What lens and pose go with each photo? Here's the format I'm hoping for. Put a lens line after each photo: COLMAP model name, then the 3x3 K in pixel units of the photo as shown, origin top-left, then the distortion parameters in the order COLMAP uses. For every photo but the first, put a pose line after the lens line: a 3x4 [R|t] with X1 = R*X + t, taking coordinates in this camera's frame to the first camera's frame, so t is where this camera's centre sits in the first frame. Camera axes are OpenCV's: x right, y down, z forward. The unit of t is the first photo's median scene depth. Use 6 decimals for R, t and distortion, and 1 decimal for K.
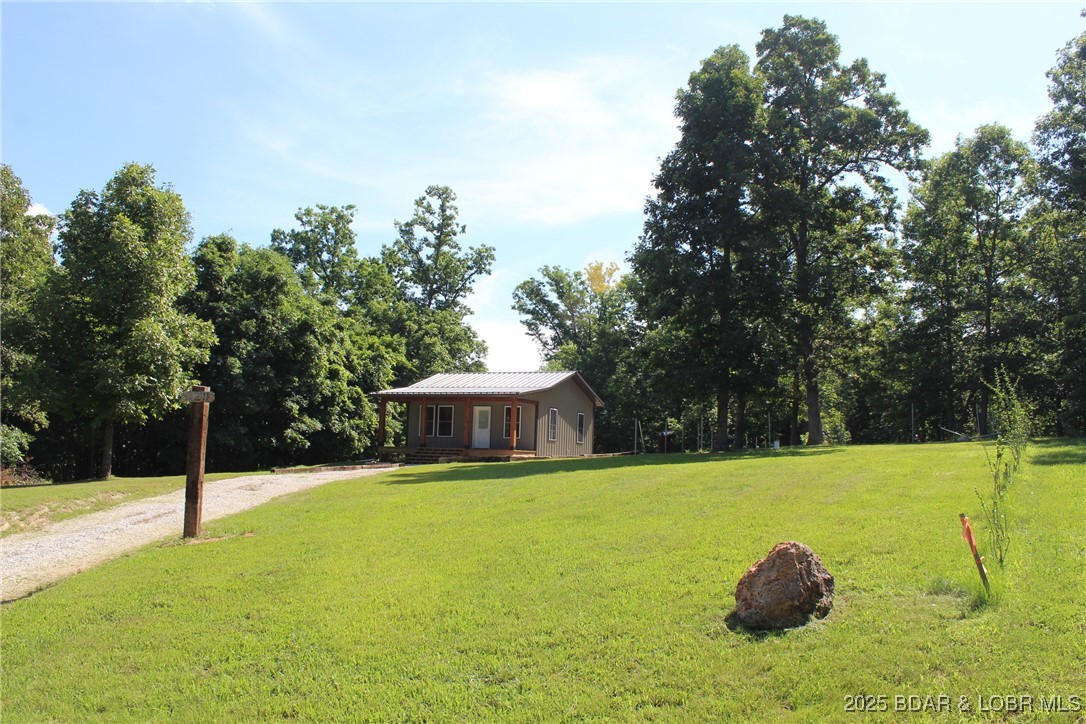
lens RADIAL K [[906.3, 0, 543.2], [0, 906.3, 351.6], [0, 0, 1]] dist [-0.165885, 0.150110]
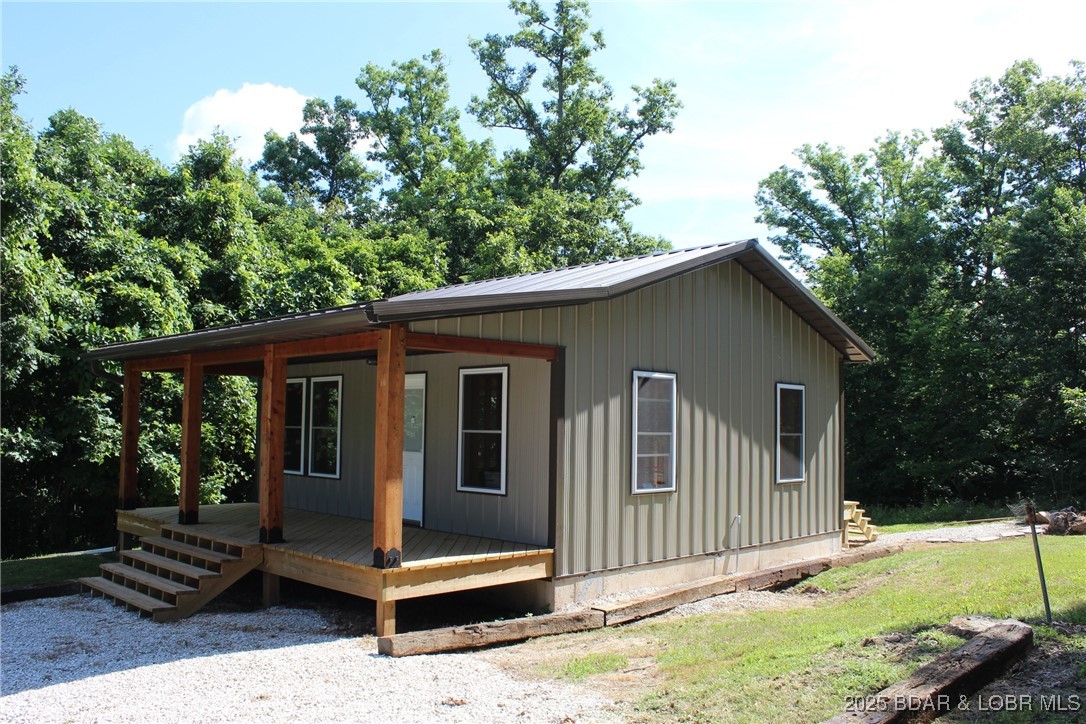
lens RADIAL K [[907.0, 0, 543.0], [0, 907.0, 362.0], [0, 0, 1]] dist [-0.130672, -0.000249]
pose [[0.940014, -0.044221, -0.338258, 0.044456], [0.057619, 0.997898, 0.029665, 0.031495], [0.336235, -0.047376, 0.940586, 0.468515]]
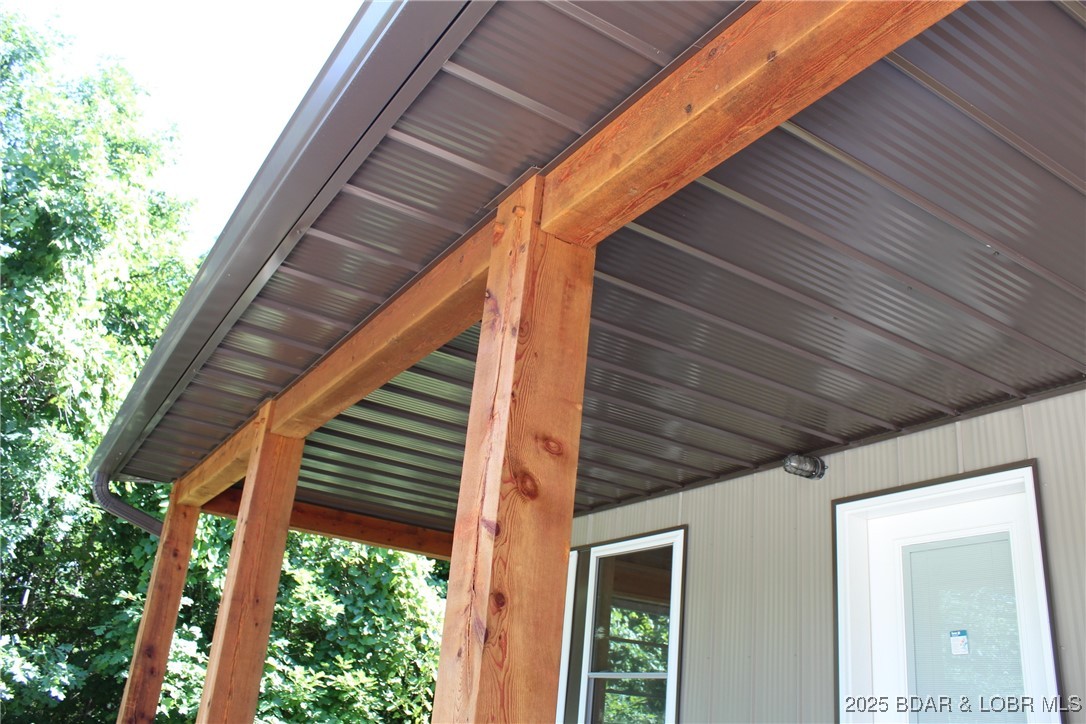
lens RADIAL K [[906.3, 0, 543.2], [0, 906.3, 351.6], [0, 0, 1]] dist [-0.165885, 0.150110]
pose [[0.839581, -0.164098, -0.517857, -0.033045], [-0.004026, 0.951378, -0.308000, 0.046375], [0.543220, 0.260676, 0.798098, 0.570924]]
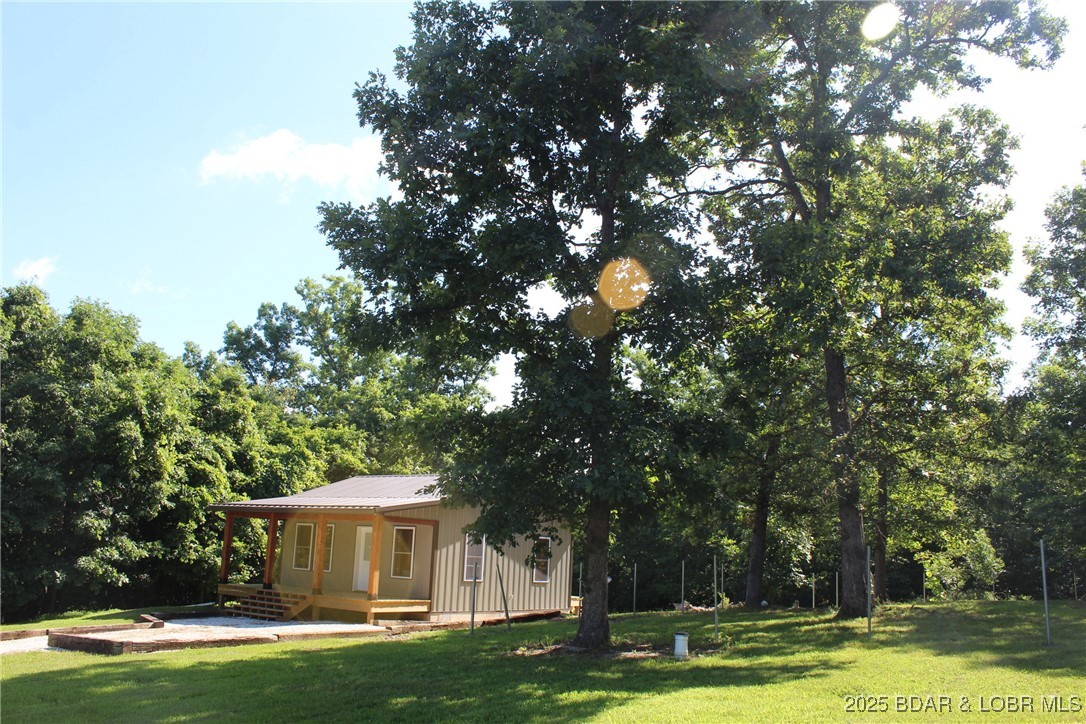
lens RADIAL K [[906.3, 0, 543.2], [0, 906.3, 351.6], [0, 0, 1]] dist [-0.165885, 0.150110]
pose [[0.979882, -0.031557, -0.197069, 0.118359], [0.008754, 0.993266, -0.115529, 0.006387], [0.199388, 0.111480, 0.973559, 0.239032]]
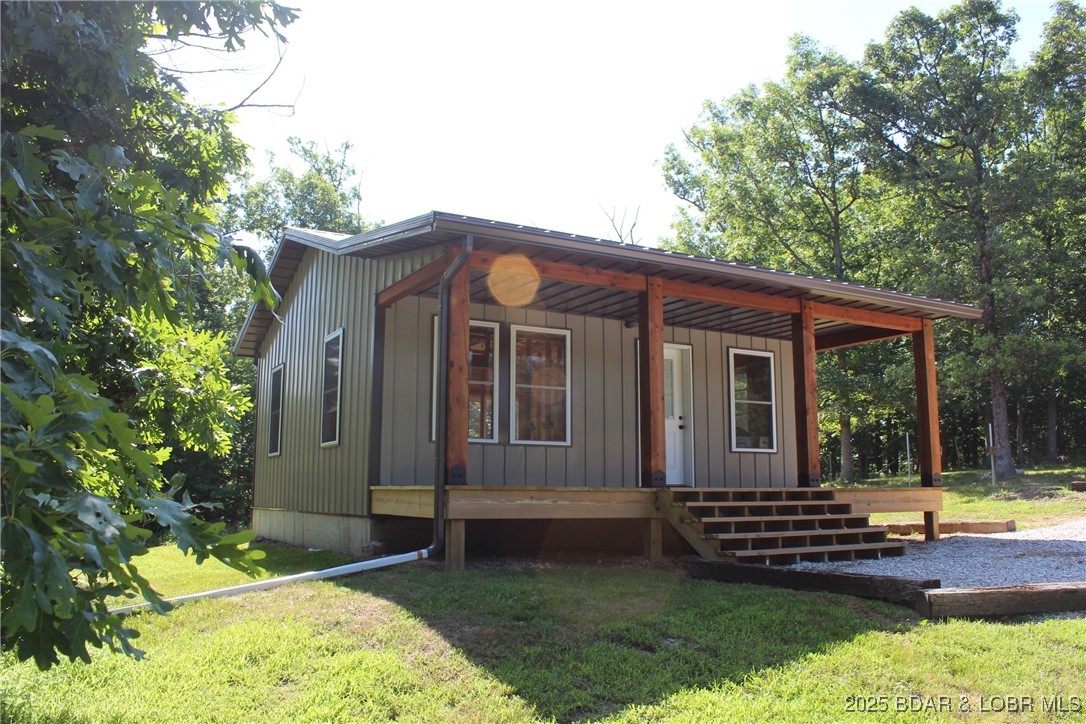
lens RADIAL K [[906.3, 0, 543.2], [0, 906.3, 351.6], [0, 0, 1]] dist [-0.165885, 0.150110]
pose [[0.580298, 0.104319, 0.807695, -0.207559], [-0.081573, 0.994220, -0.069803, 0.054481], [-0.810309, -0.025379, 0.585454, 0.539070]]
